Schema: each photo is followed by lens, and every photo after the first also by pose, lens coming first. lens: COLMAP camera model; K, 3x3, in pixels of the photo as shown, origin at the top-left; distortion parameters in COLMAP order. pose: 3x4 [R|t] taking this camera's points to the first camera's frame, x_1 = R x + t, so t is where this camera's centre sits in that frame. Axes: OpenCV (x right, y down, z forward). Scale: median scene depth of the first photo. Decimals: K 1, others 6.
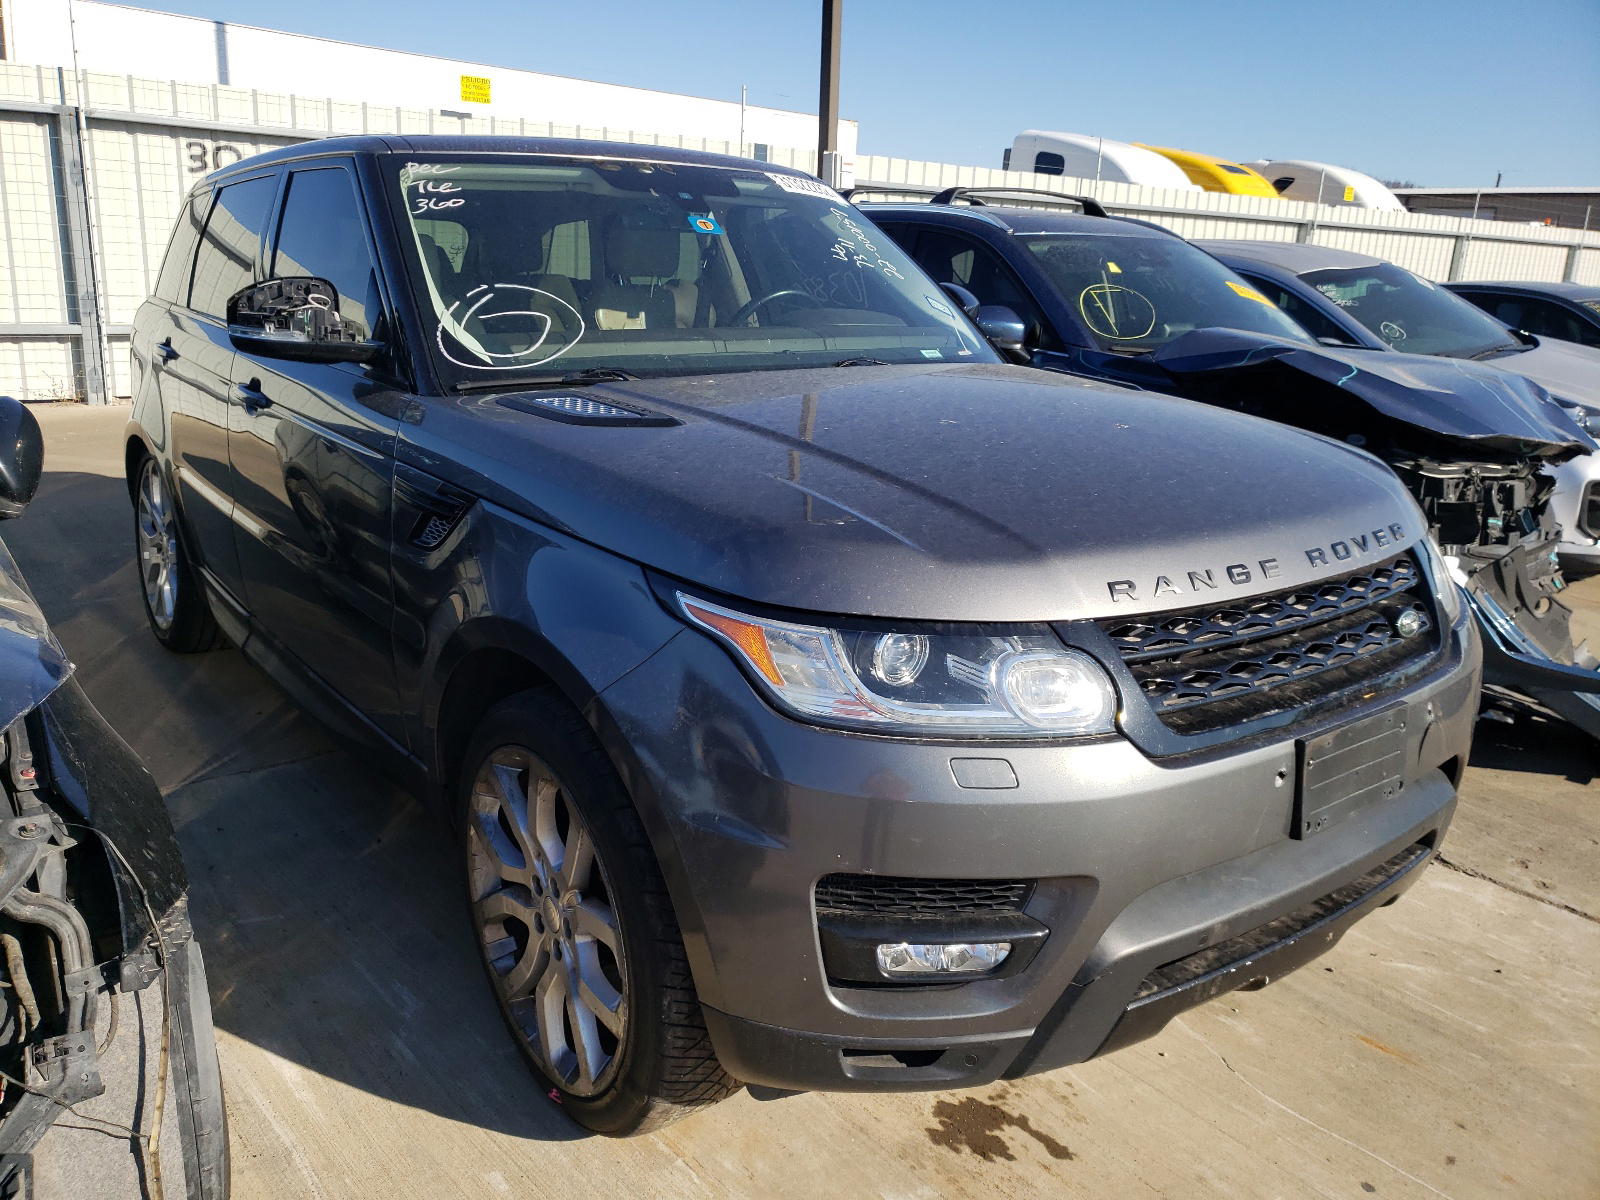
lens RADIAL K [[1270.6, 0, 797.7], [0, 1270.6, 589.5], [0, 0, 1]] dist [-0.013074, 0.019050]
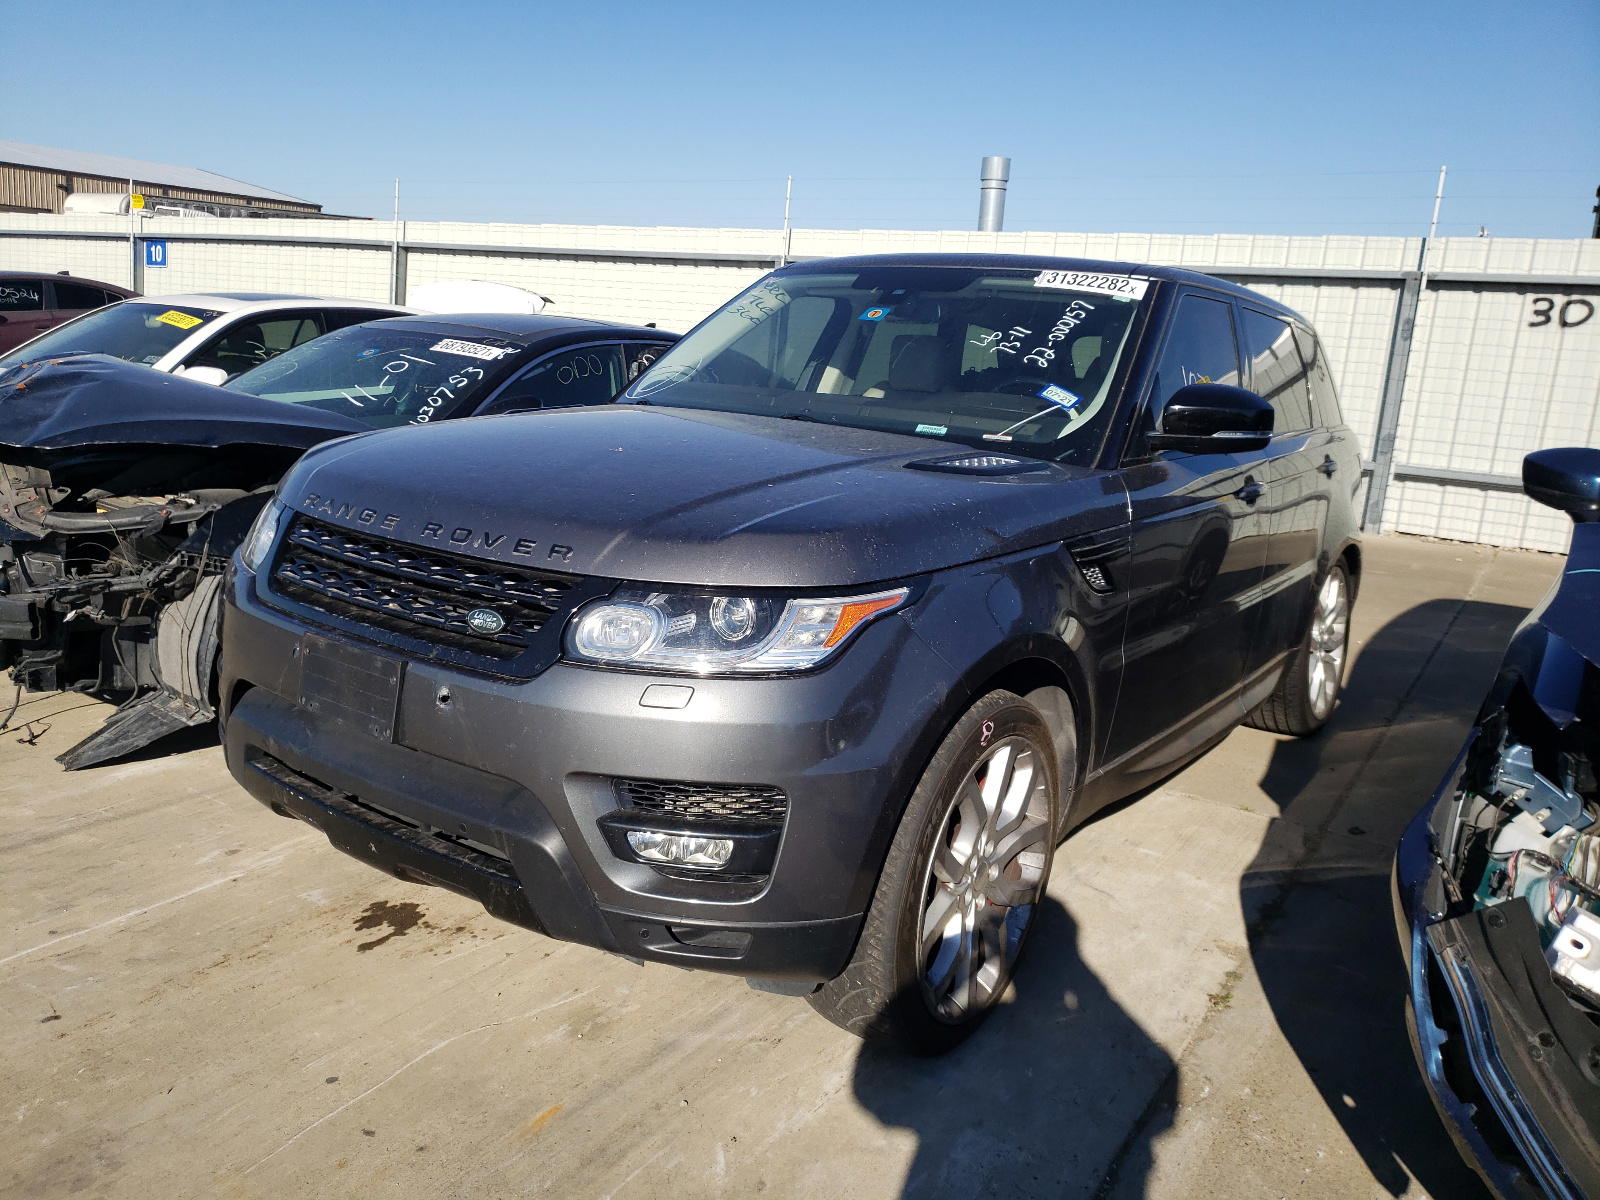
lens RADIAL K [[1270.6, 0, 796.9], [0, 1270.6, 606.0], [0, 0, 1]] dist [-0.013074, 0.019050]
pose [[0.255515, 0.176246, -0.950605, 1.181866], [-0.298490, 0.949590, 0.095826, -0.128764], [0.919574, 0.259261, 0.295243, 0.710498]]
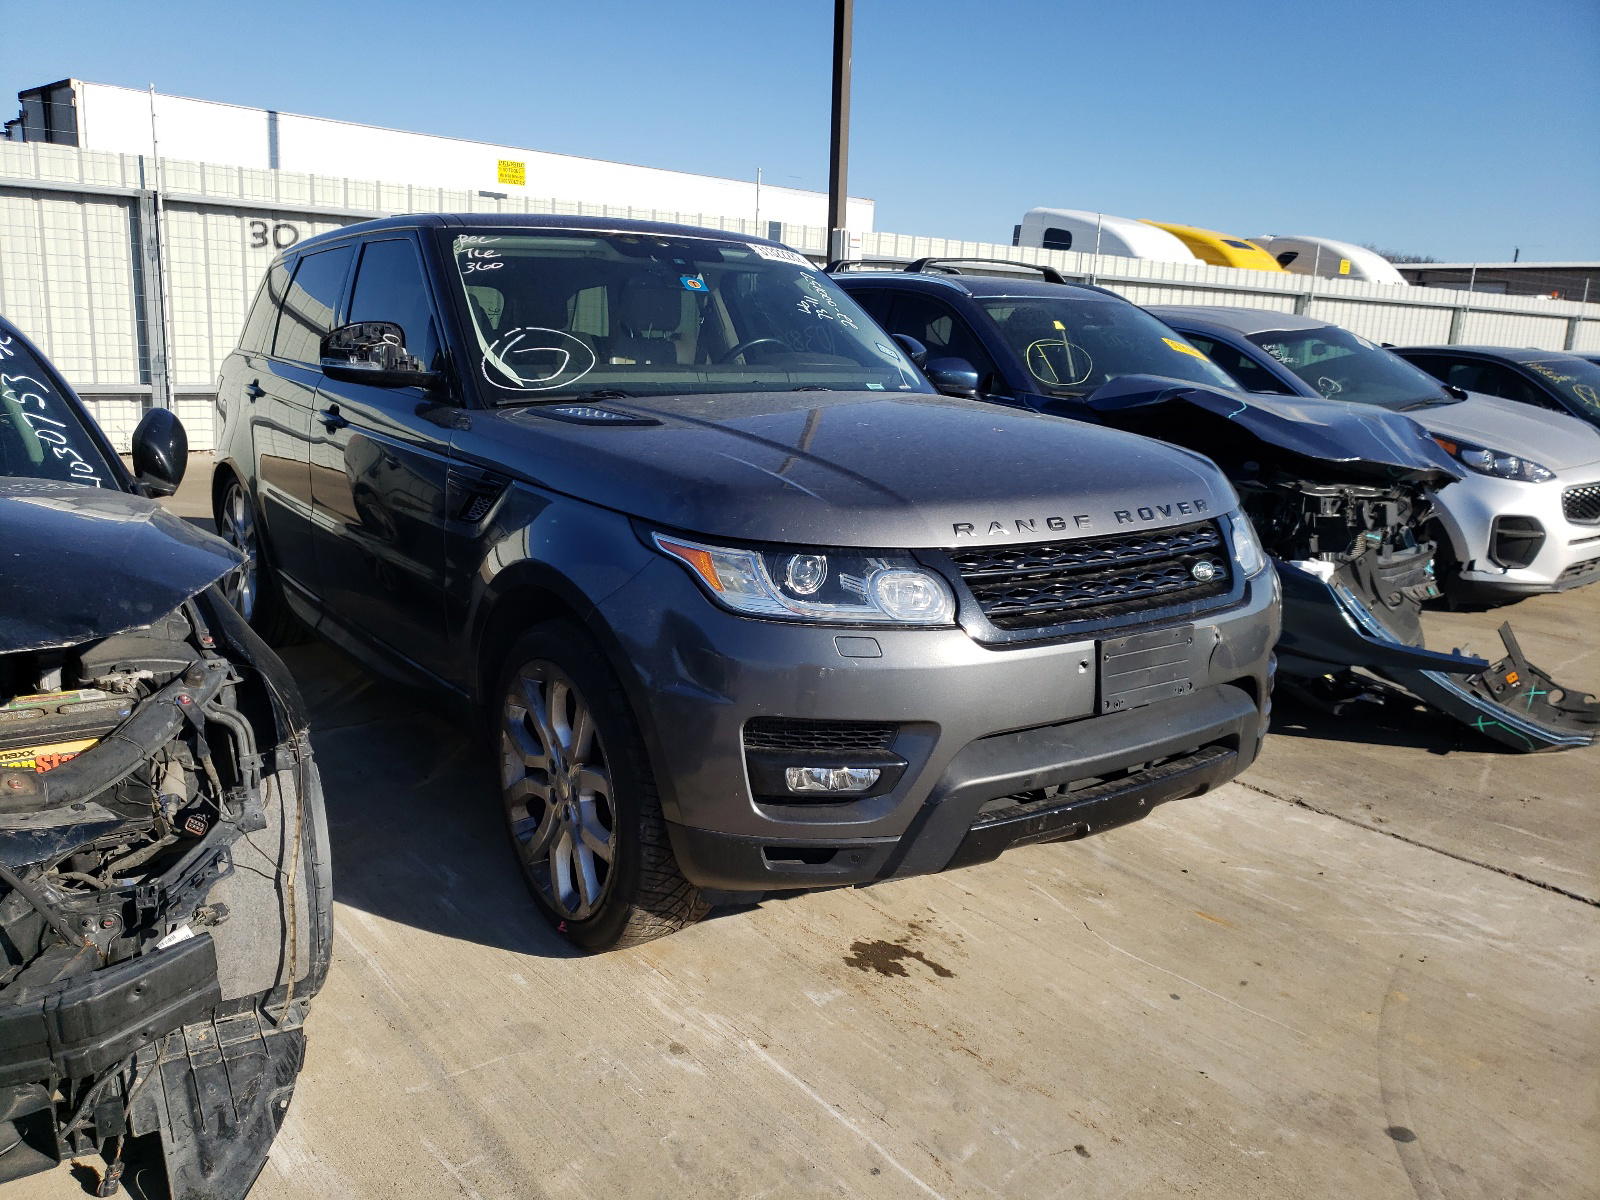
lens RADIAL K [[1270.6, 0, 796.0], [0, 1270.6, 605.4], [0, 0, 1]] dist [-0.013074, 0.019050]
pose [[0.999772, 0.003711, -0.021051, 0.060688], [-0.004640, 0.999010, -0.044240, 0.092646], [0.020866, 0.044327, 0.998799, -0.257088]]
